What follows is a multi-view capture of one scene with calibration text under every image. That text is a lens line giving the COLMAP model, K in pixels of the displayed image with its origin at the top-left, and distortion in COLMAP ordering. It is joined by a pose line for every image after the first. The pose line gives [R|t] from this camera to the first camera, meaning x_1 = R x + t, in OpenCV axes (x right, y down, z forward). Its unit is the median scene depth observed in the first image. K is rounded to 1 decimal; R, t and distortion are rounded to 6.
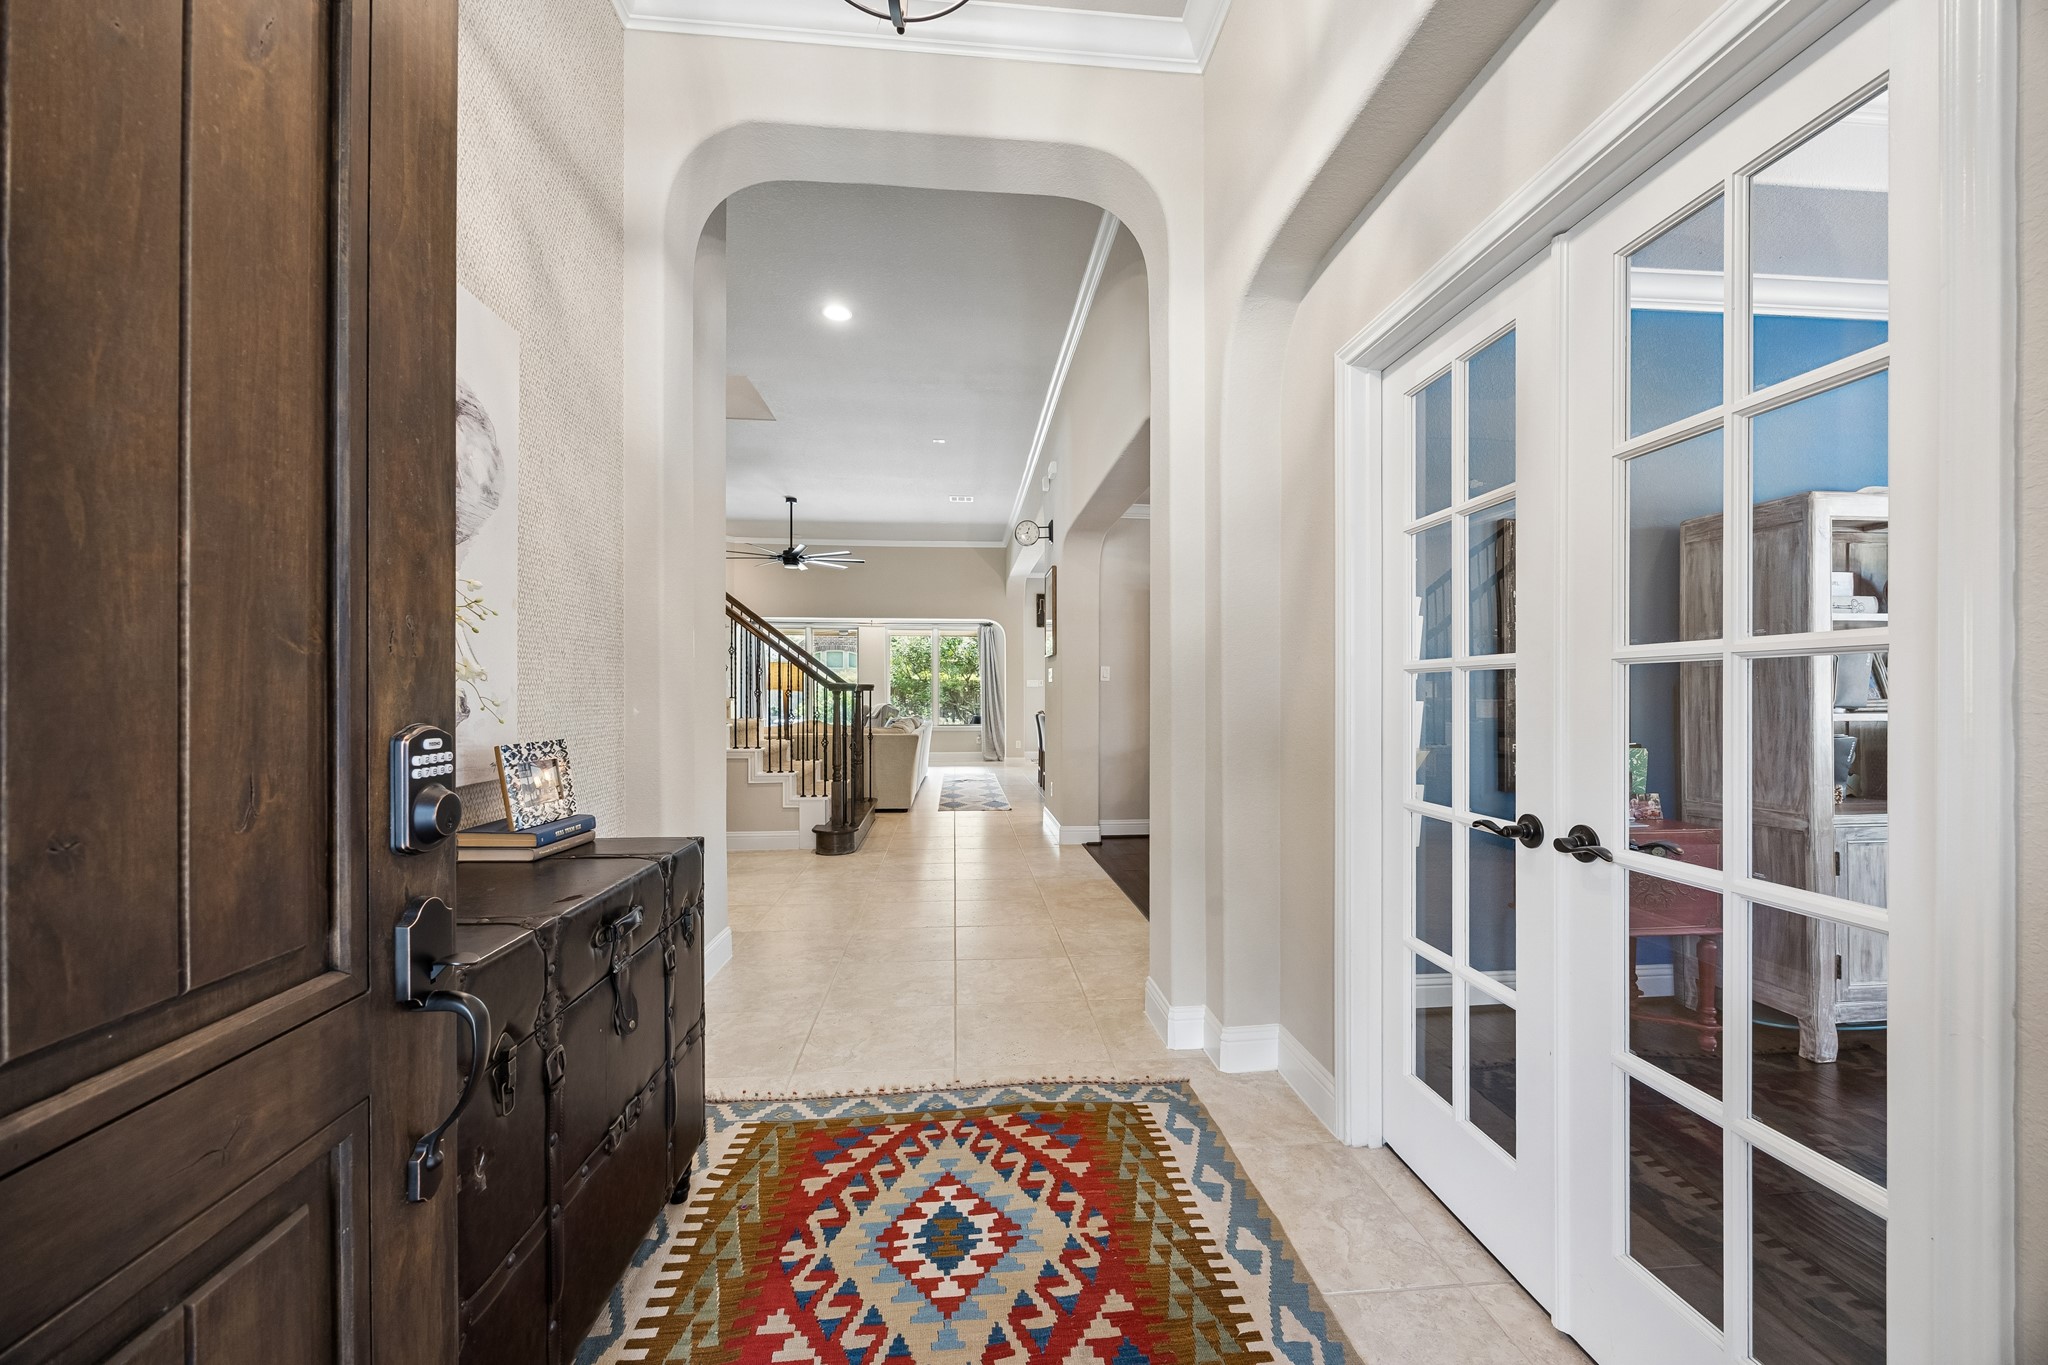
lens RADIAL K [[814.7, 0, 1029.7], [0, 814.7, 695.6], [0, 0, 1]] dist [0.000193, 0.000005]
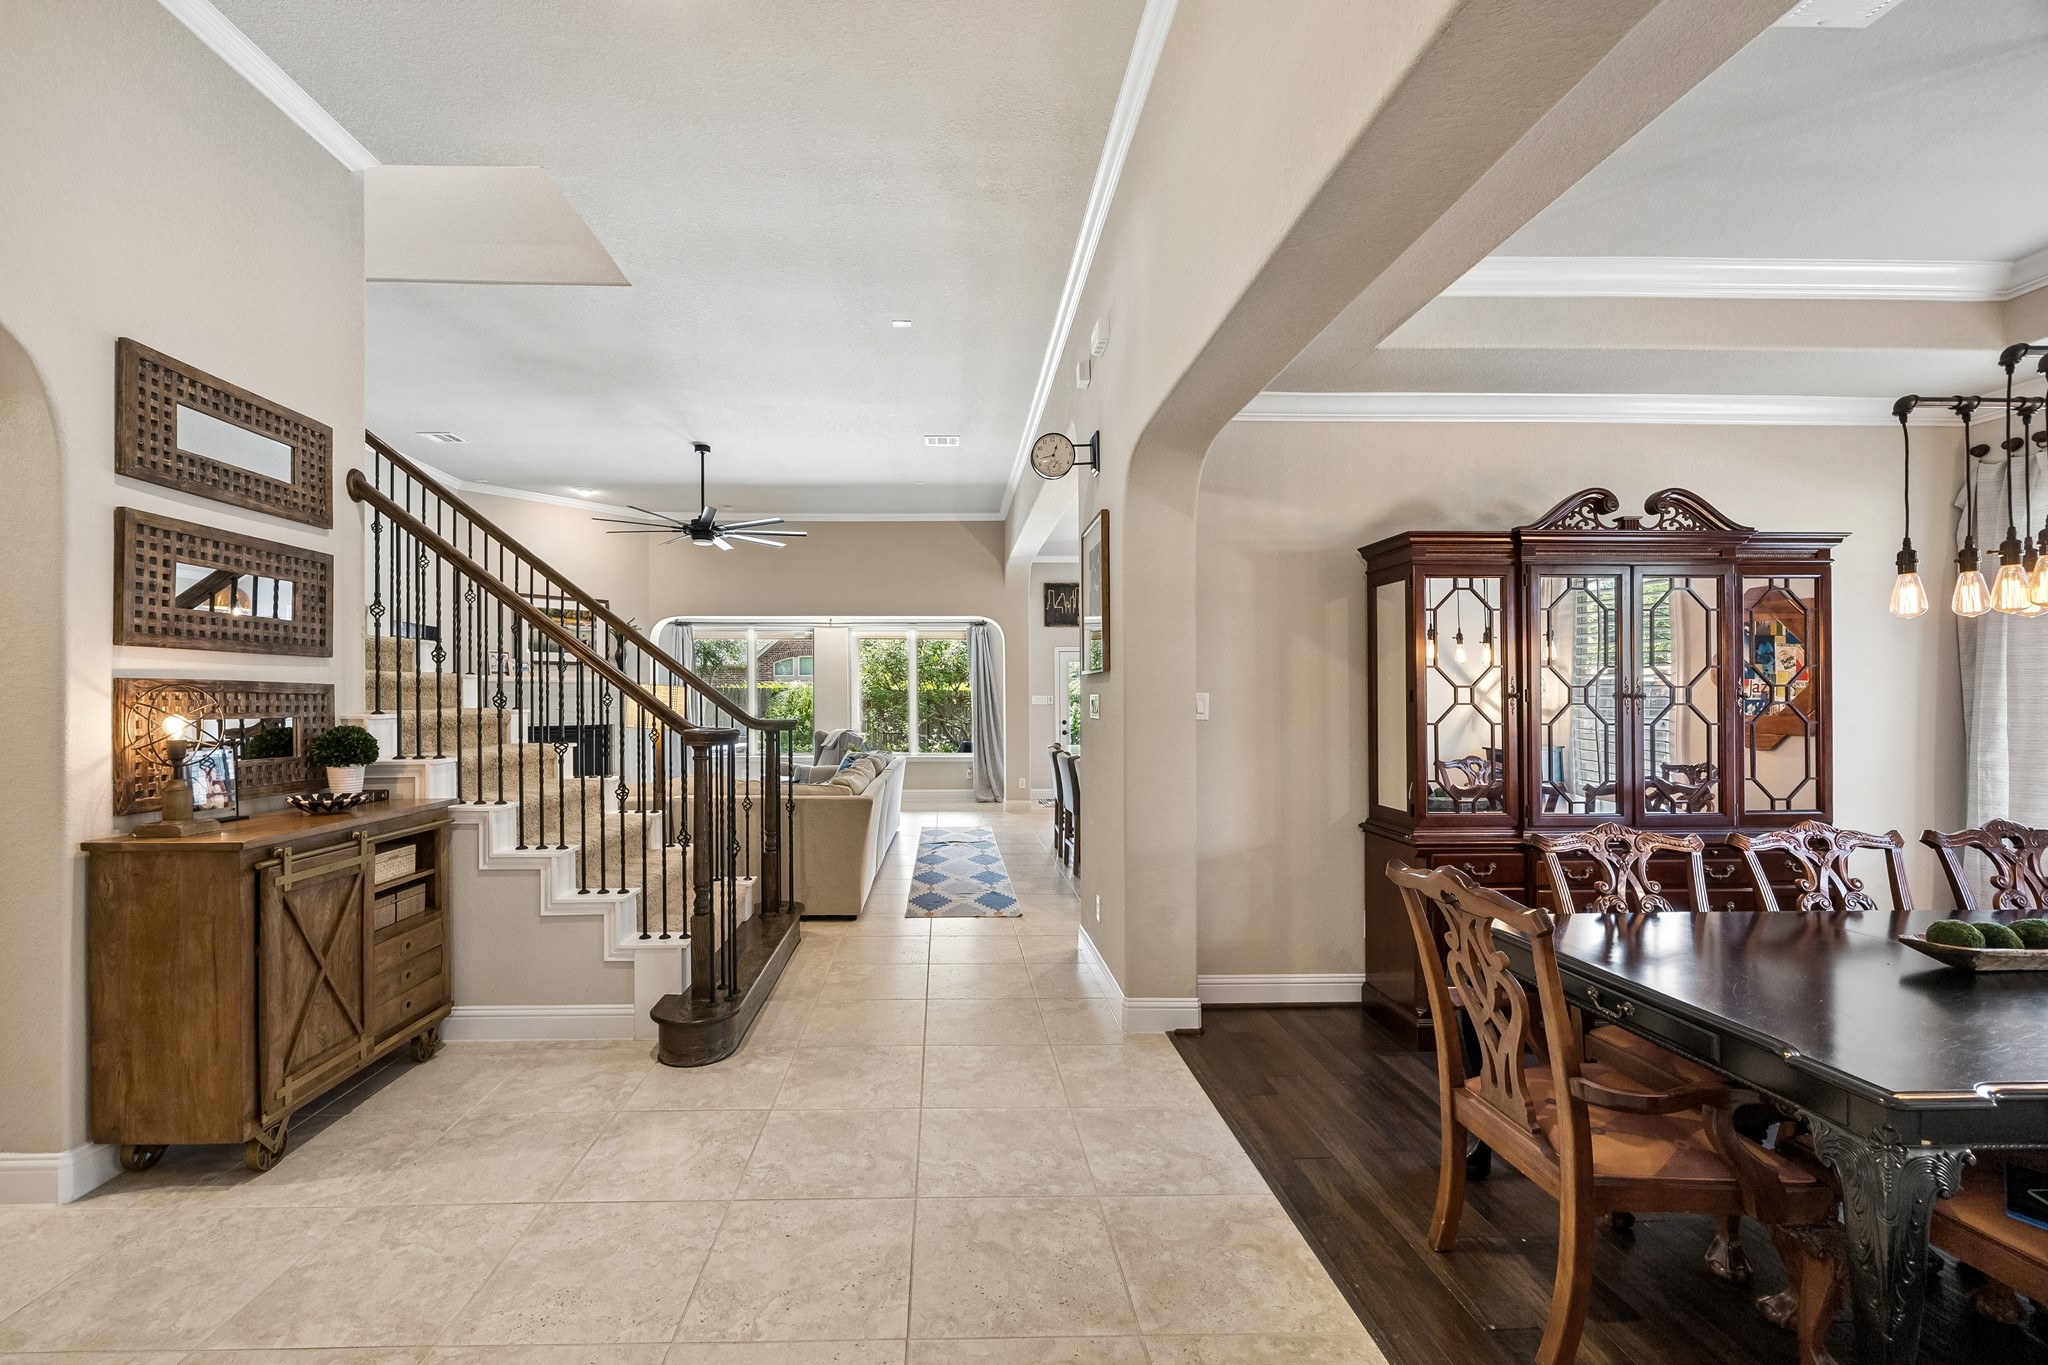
lens RADIAL K [[814.7, 0, 1029.7], [0, 814.7, 695.6], [0, 0, 1]] dist [0.000193, 0.000005]
pose [[0.999915, -0.006378, 0.011367, -0.017339], [0.006412, 0.999975, -0.002878, -0.020774], [-0.011349, 0.002950, 0.999931, 0.284368]]
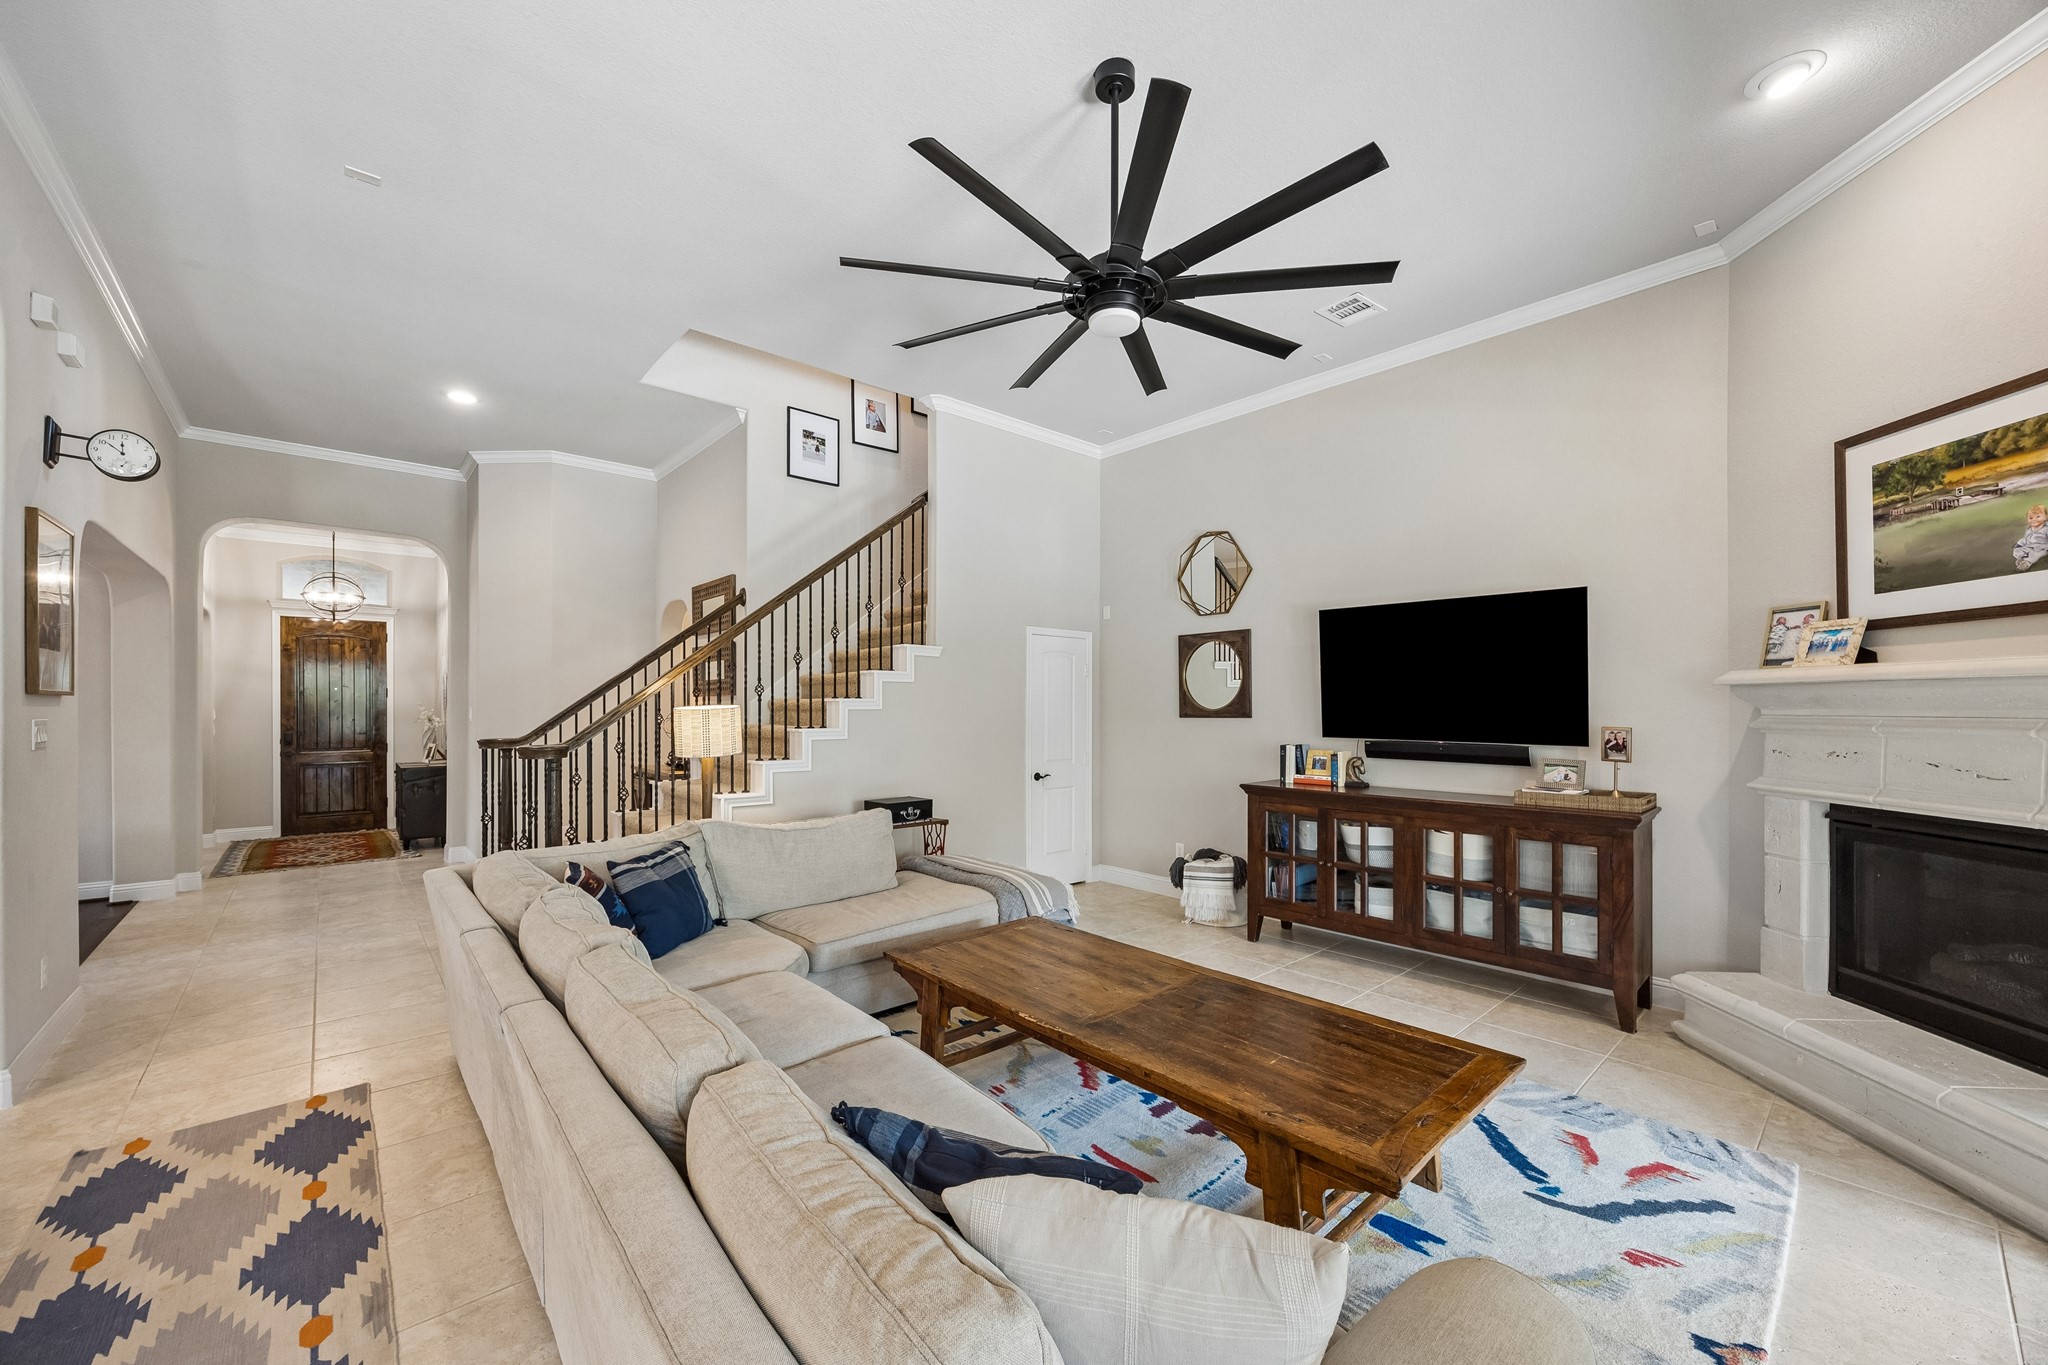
lens RADIAL K [[785.2, 0, 1030.3], [0, 785.2, 711.4], [0, 0, 1]] dist [-0.000437, 0.000145]
pose [[-0.804952, 0.001666, -0.593337, -0.124715], [-0.000468, 0.999994, 0.003442, -0.028483], [0.593339, 0.003049, -0.804947, 1.267687]]
